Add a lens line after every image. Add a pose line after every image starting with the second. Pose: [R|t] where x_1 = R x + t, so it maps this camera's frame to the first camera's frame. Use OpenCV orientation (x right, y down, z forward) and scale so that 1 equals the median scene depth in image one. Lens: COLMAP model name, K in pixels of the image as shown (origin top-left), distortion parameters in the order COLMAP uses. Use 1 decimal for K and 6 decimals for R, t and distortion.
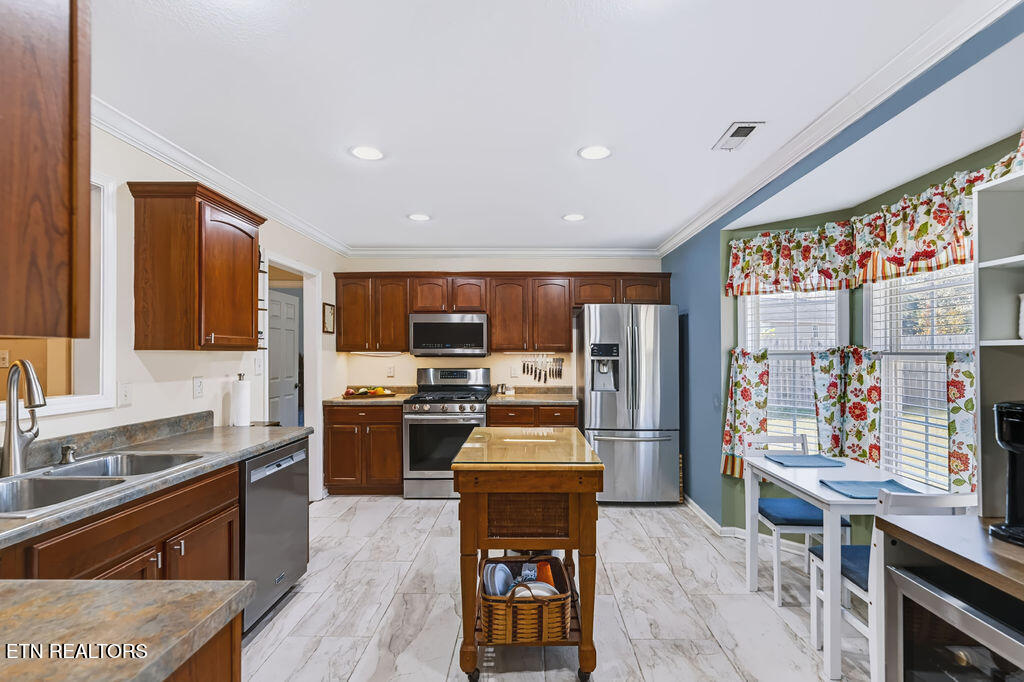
lens RADIAL K [[481.9, 0, 528.0], [0, 481.9, 341.2], [0, 0, 1]] dist [0.000288, 0.000759]
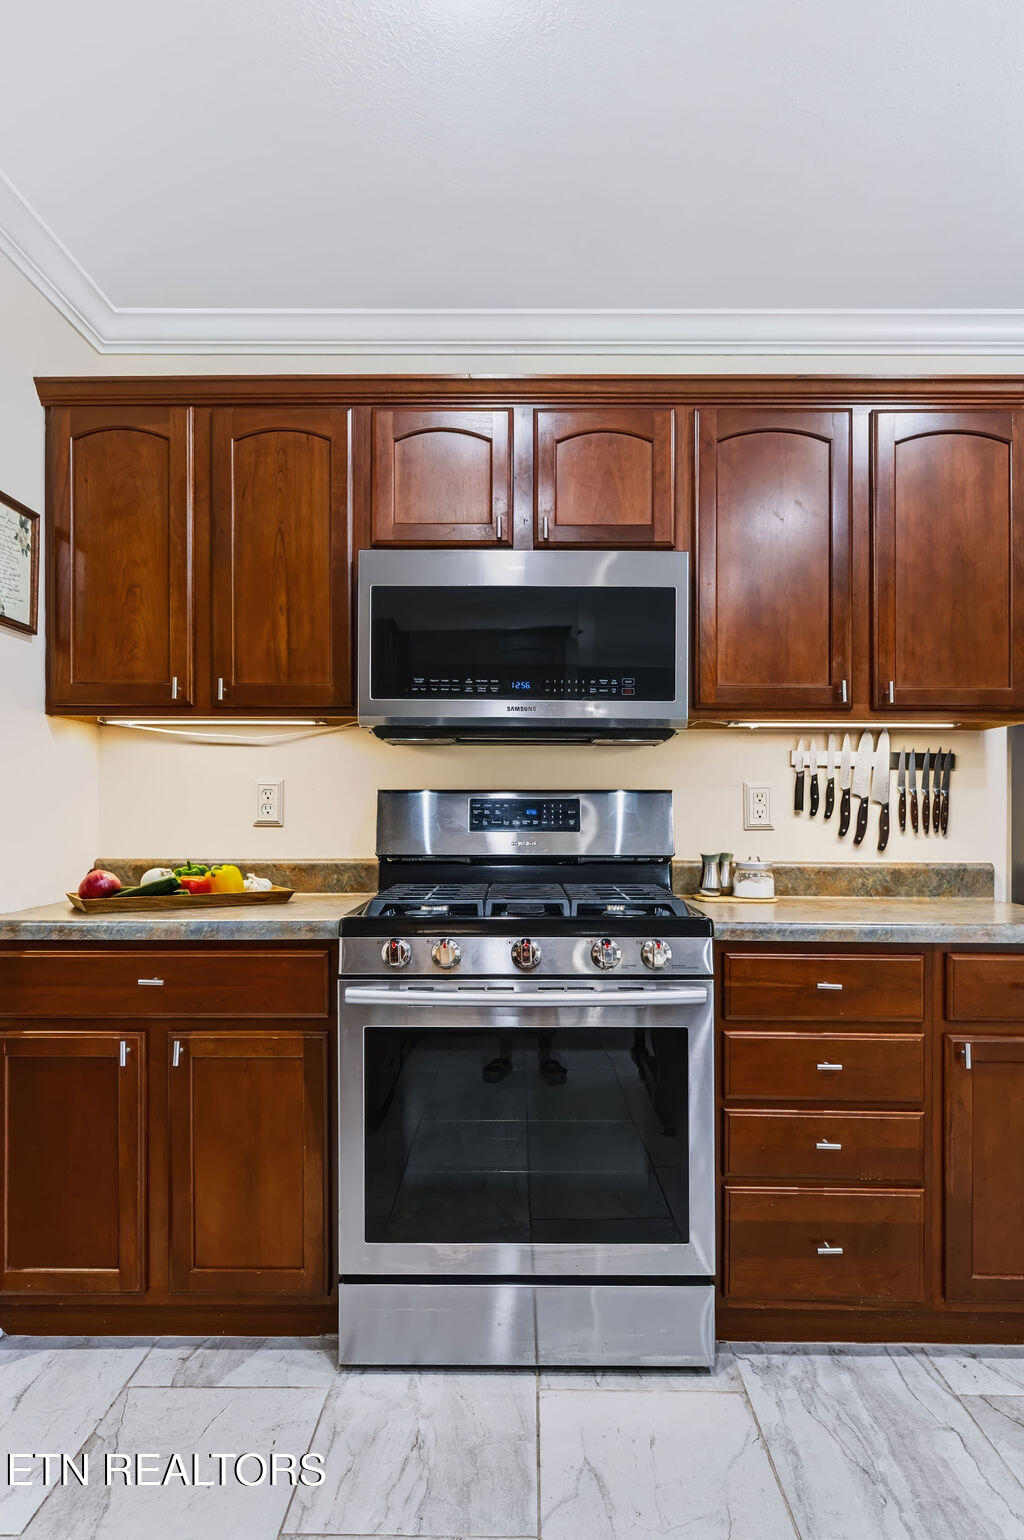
lens RADIAL K [[1054.0, 0, 512.0], [0, 1054.0, 770.0], [0, 0, 1]] dist [0.001351, -0.000406]
pose [[0.999988, 0.003752, -0.003178, -0.164729], [-0.003787, 0.999933, -0.010902, 0.054213], [0.003137, 0.010914, 0.999936, 0.476954]]
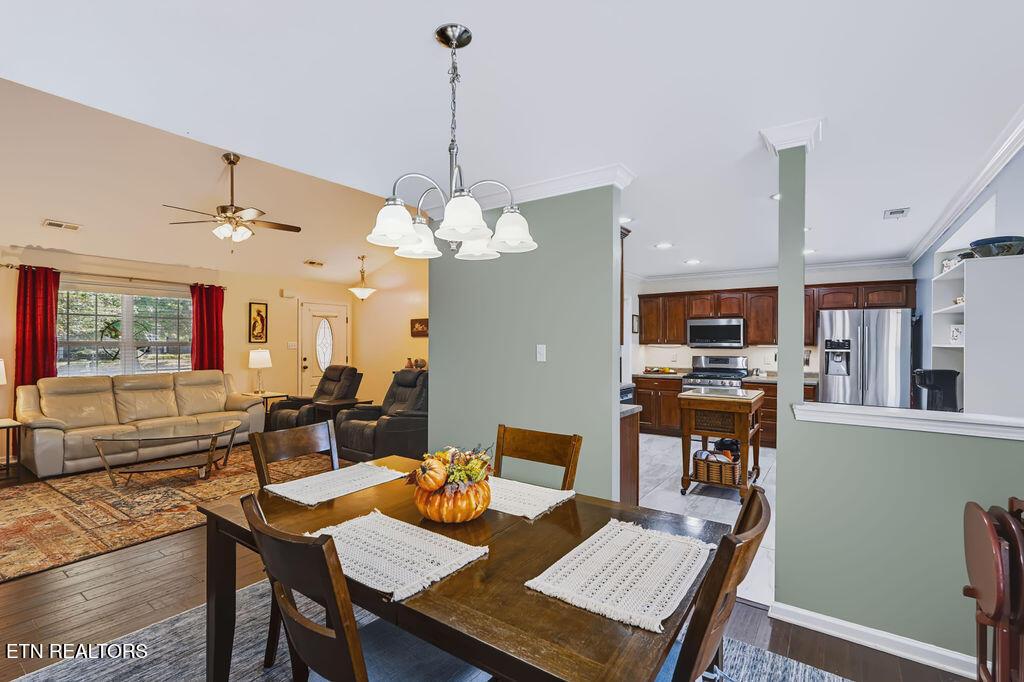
lens RADIAL K [[466.1, 0, 506.5], [0, 466.1, 349.6], [0, 0, 1]] dist [-0.018040, 0.013534]
pose [[0.813381, 0.012190, -0.581604, 0.140181], [0.008866, 0.999405, 0.033347, -0.016140], [0.581664, -0.032280, 0.812788, -0.507299]]
